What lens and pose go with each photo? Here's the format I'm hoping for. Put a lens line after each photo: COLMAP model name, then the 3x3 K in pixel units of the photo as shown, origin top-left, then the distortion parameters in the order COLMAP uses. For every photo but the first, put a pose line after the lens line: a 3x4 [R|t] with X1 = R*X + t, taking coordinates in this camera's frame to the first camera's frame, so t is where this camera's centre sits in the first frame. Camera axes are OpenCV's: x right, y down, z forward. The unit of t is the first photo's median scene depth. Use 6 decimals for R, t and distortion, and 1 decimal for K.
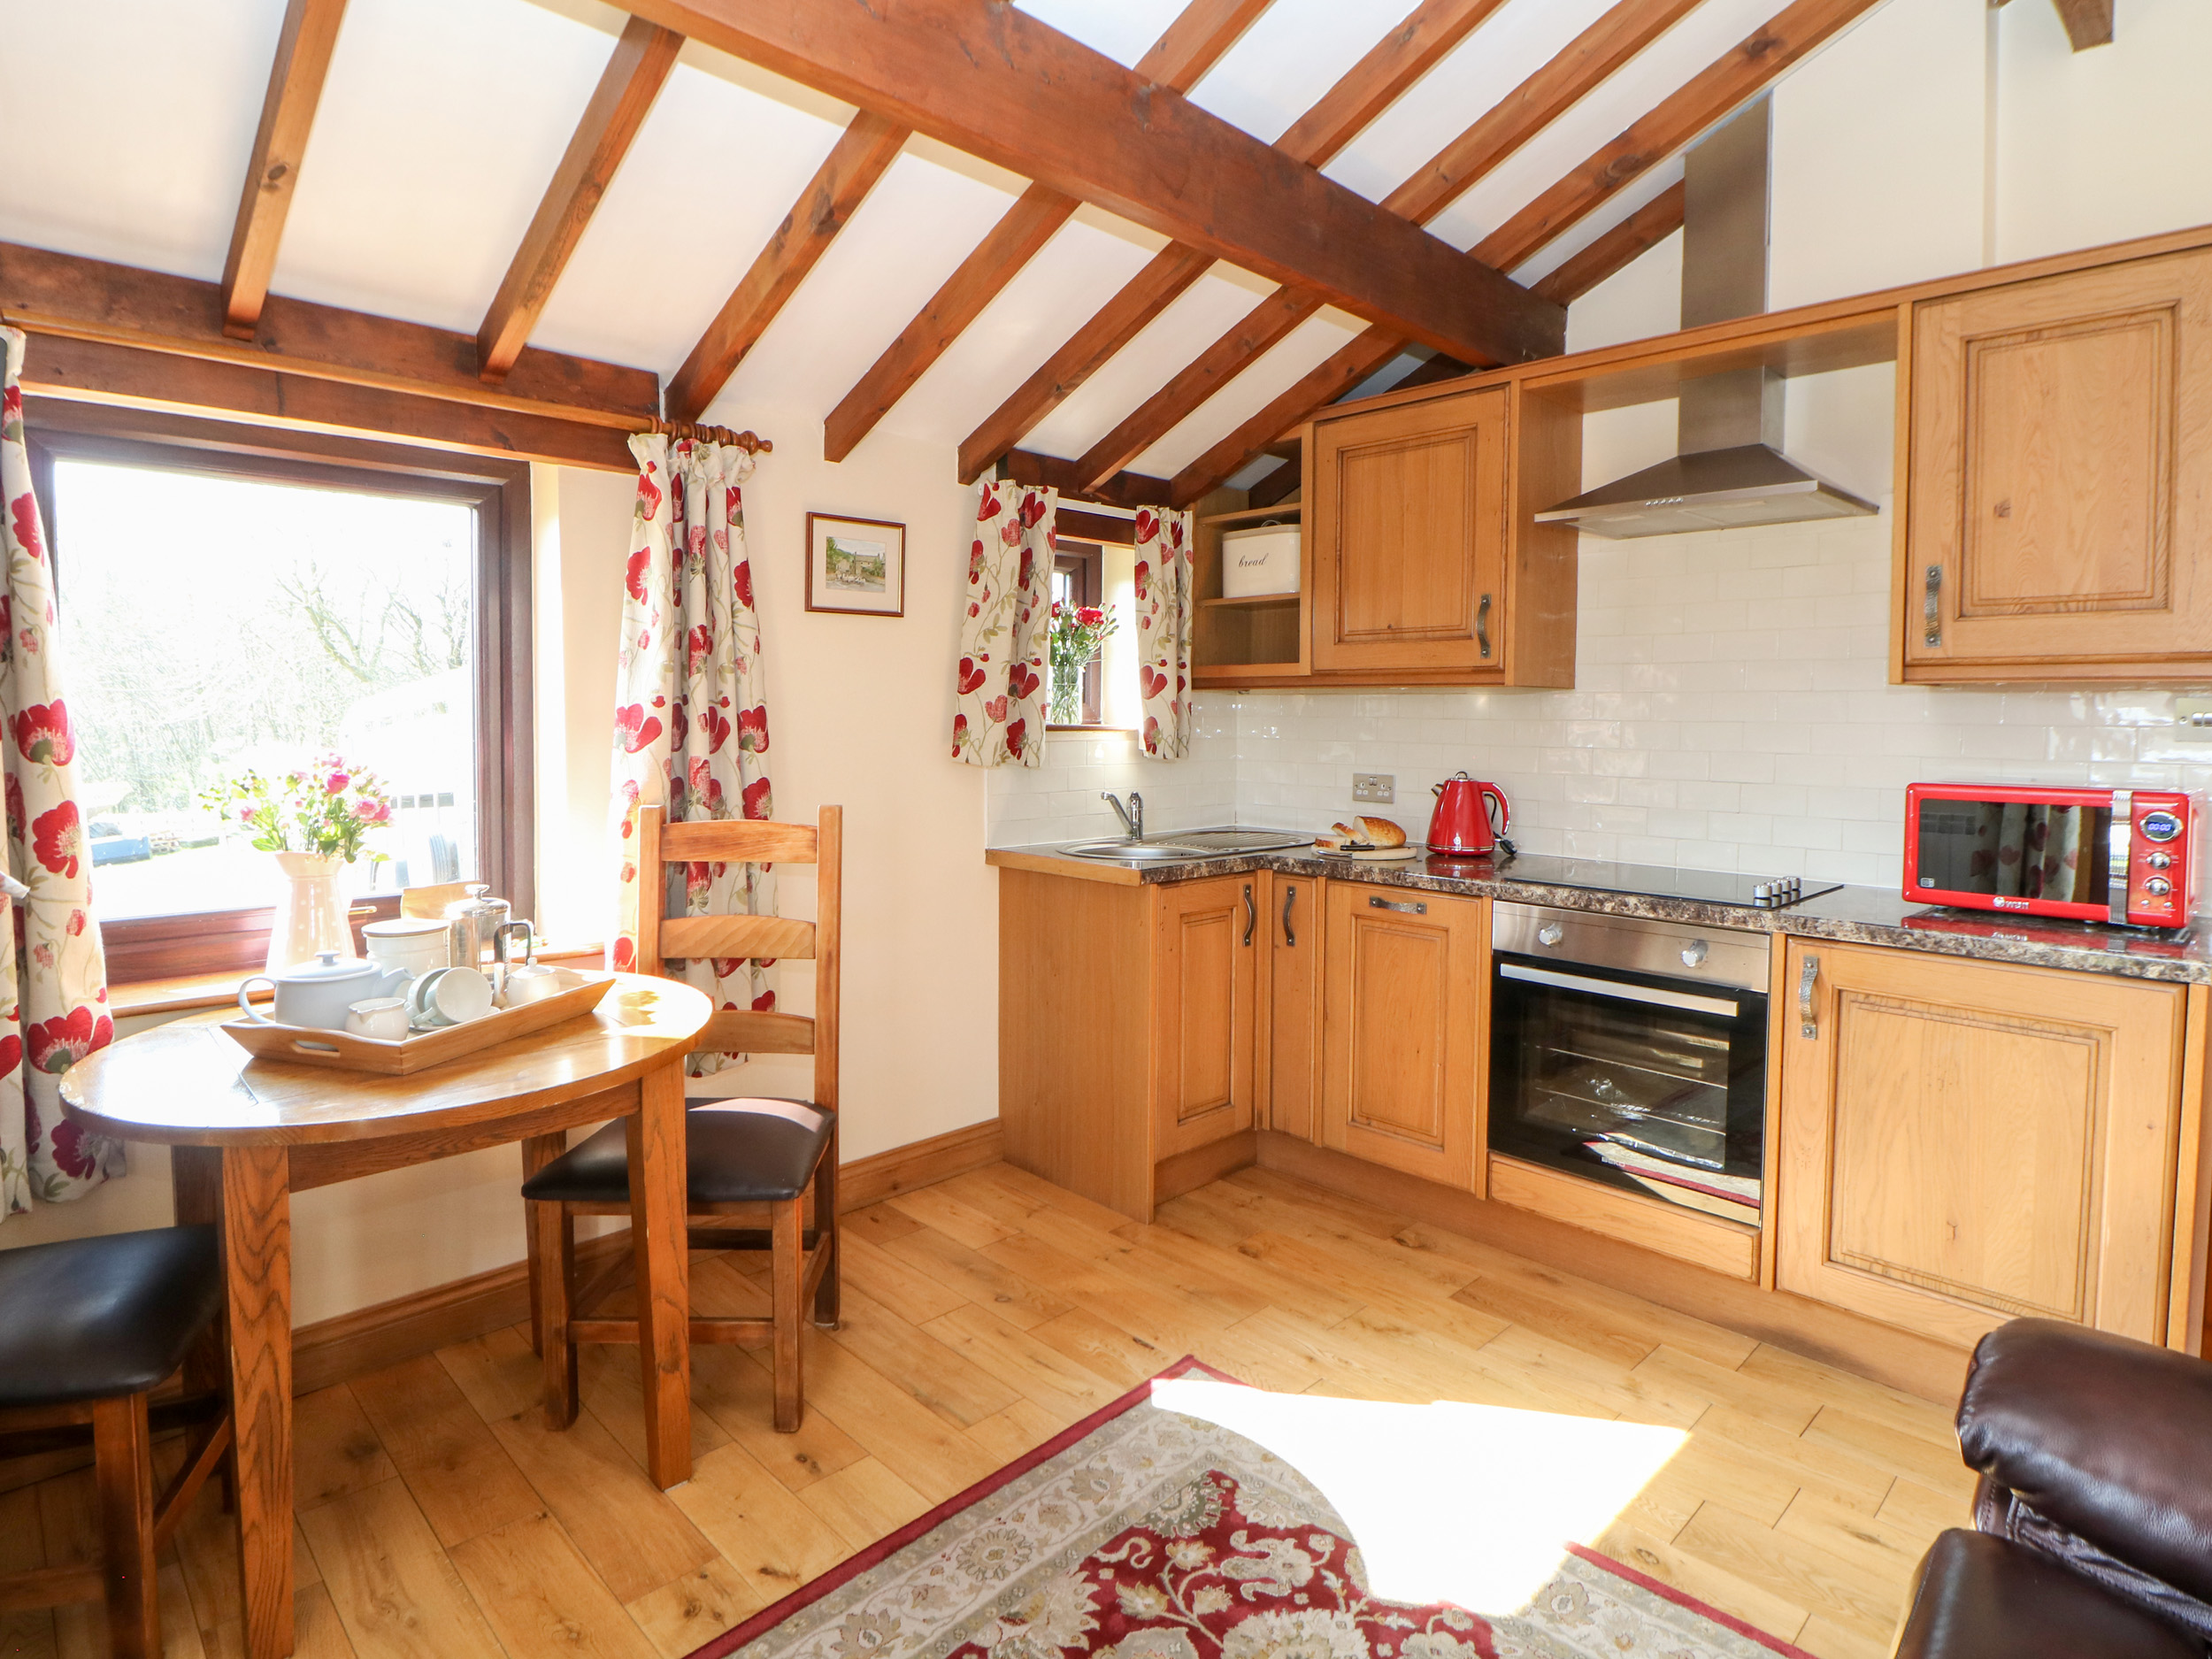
lens RADIAL K [[1048.6, 0, 1160.7], [0, 1048.6, 750.2], [0, 0, 1]] dist [0.001485, -0.009888]
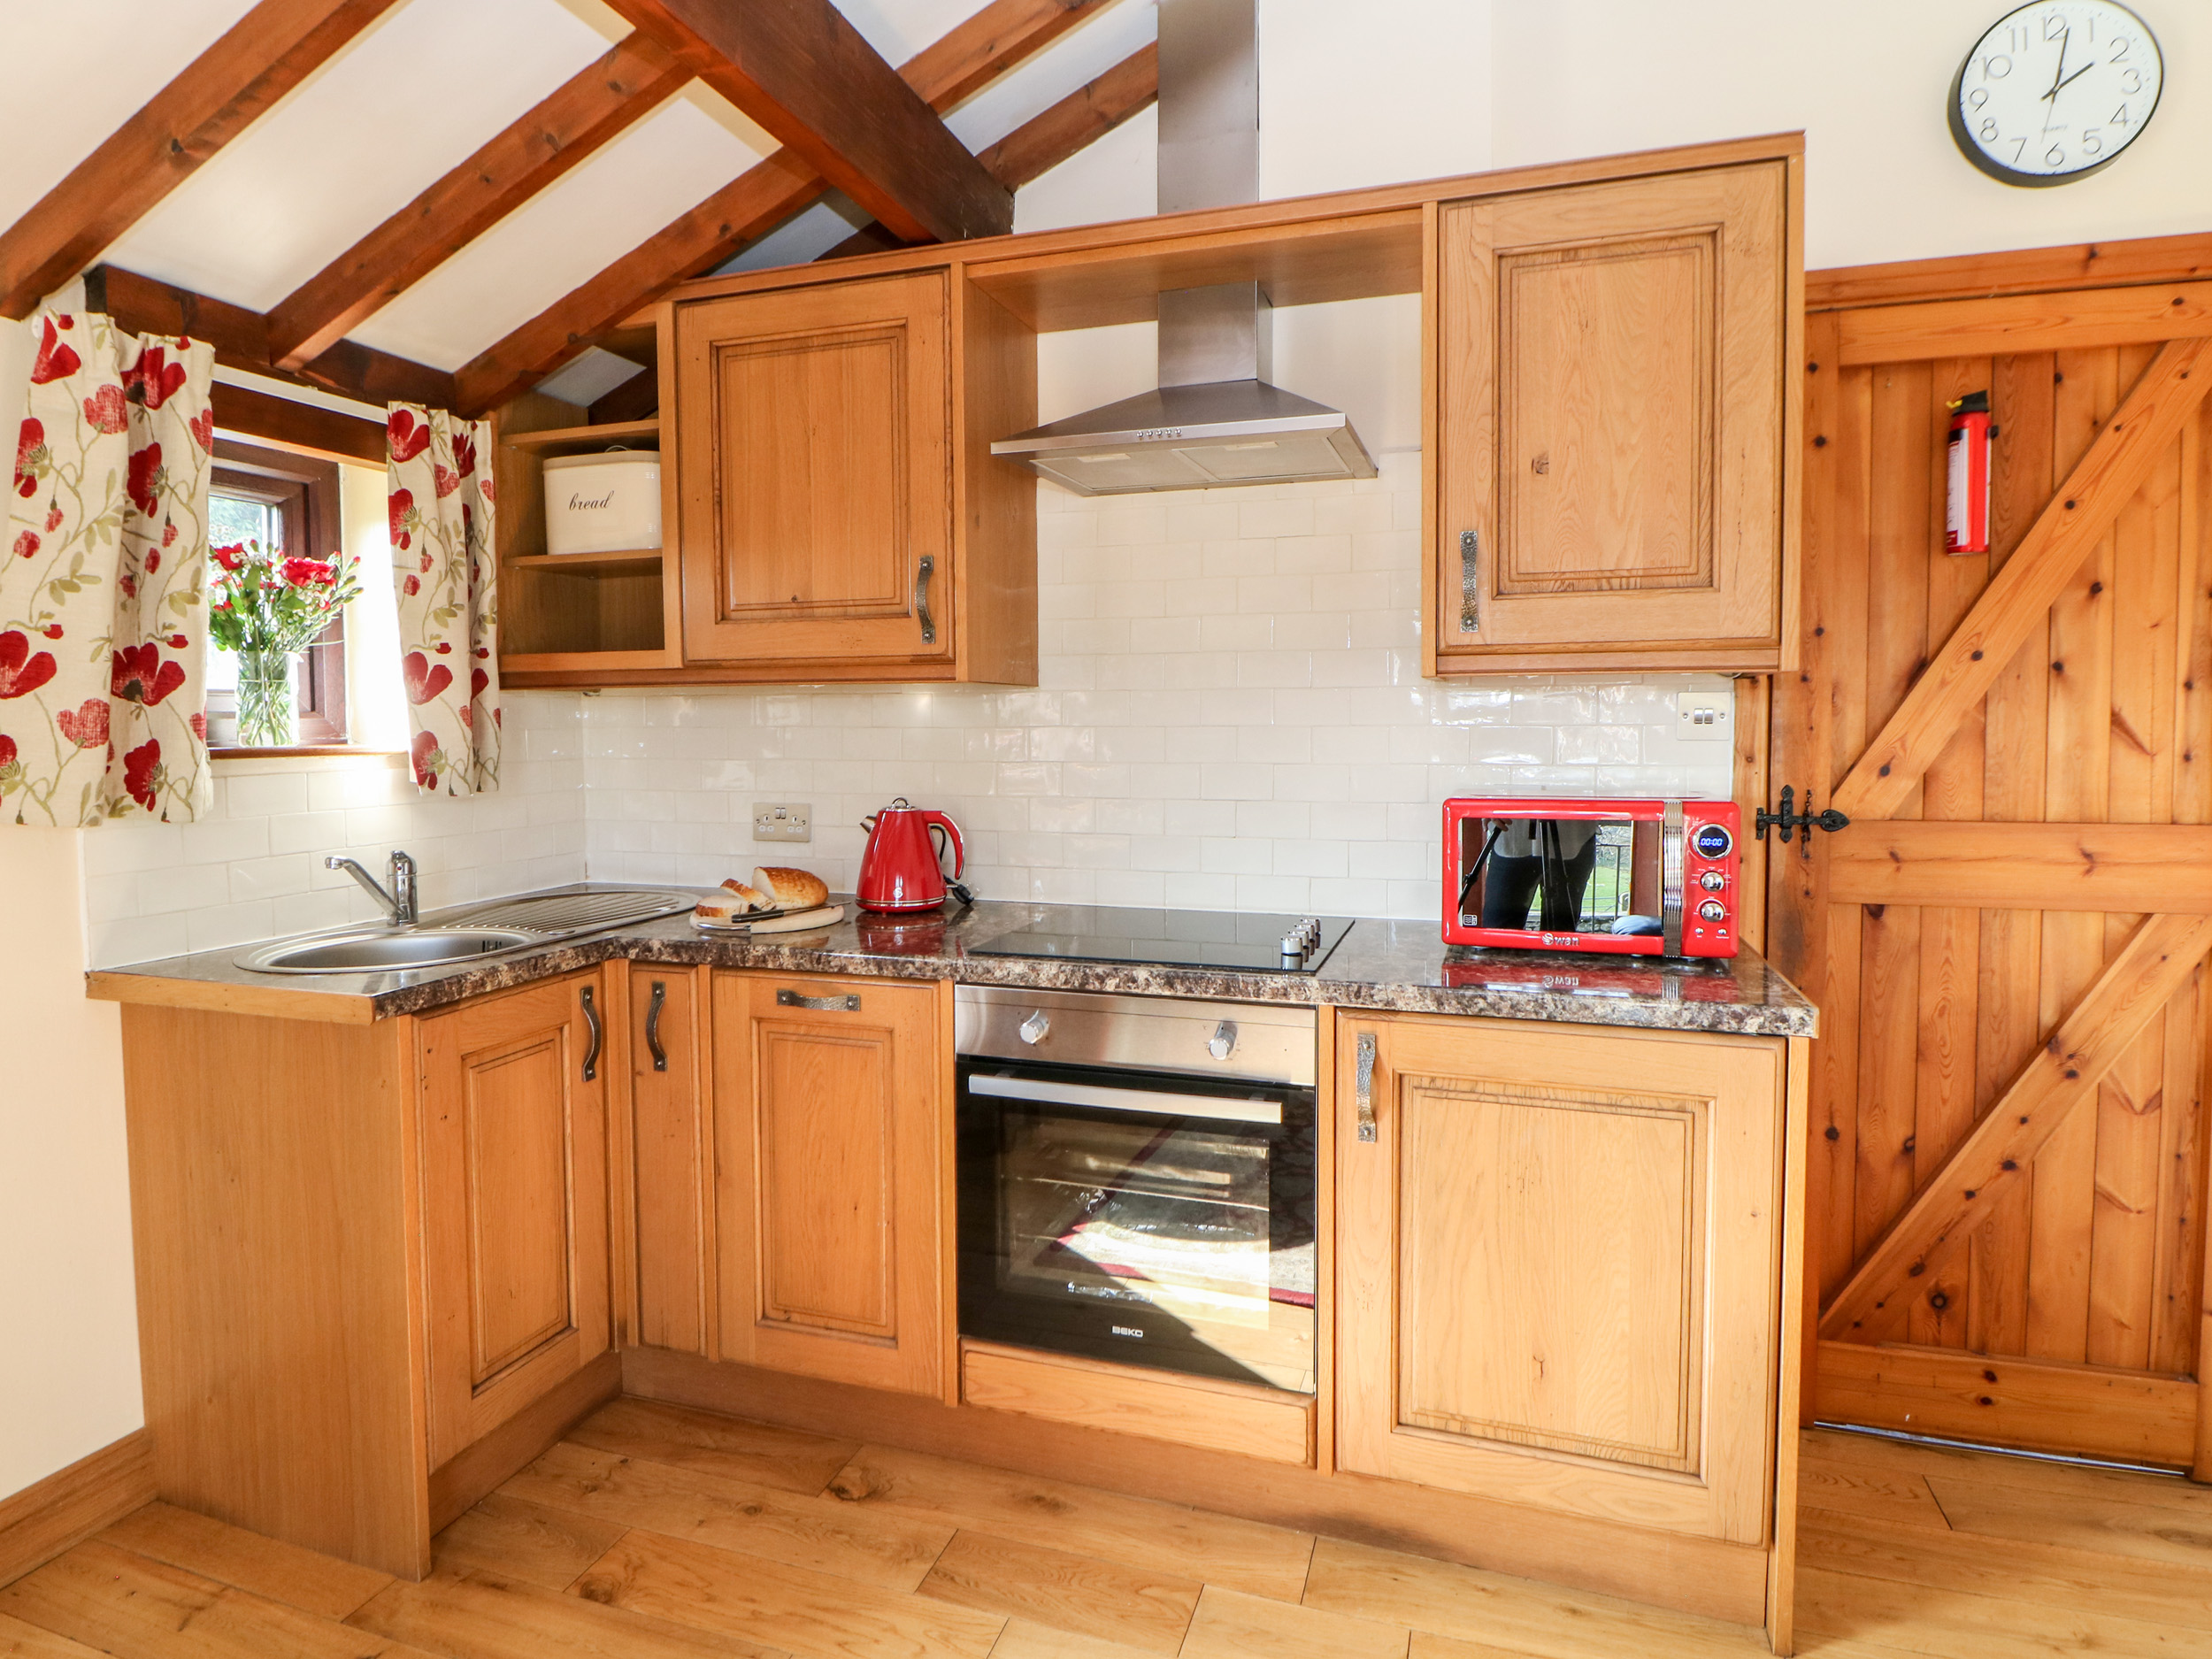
lens RADIAL K [[1166.0, 0, 1125.1], [0, 1166.0, 771.7], [0, 0, 1]] dist [0.005302, -0.016800]
pose [[0.885989, -0.034431, 0.462426, 0.054910], [0.029750, 0.999406, 0.017413, -0.009472], [-0.462751, -0.001671, 0.886487, 0.227545]]
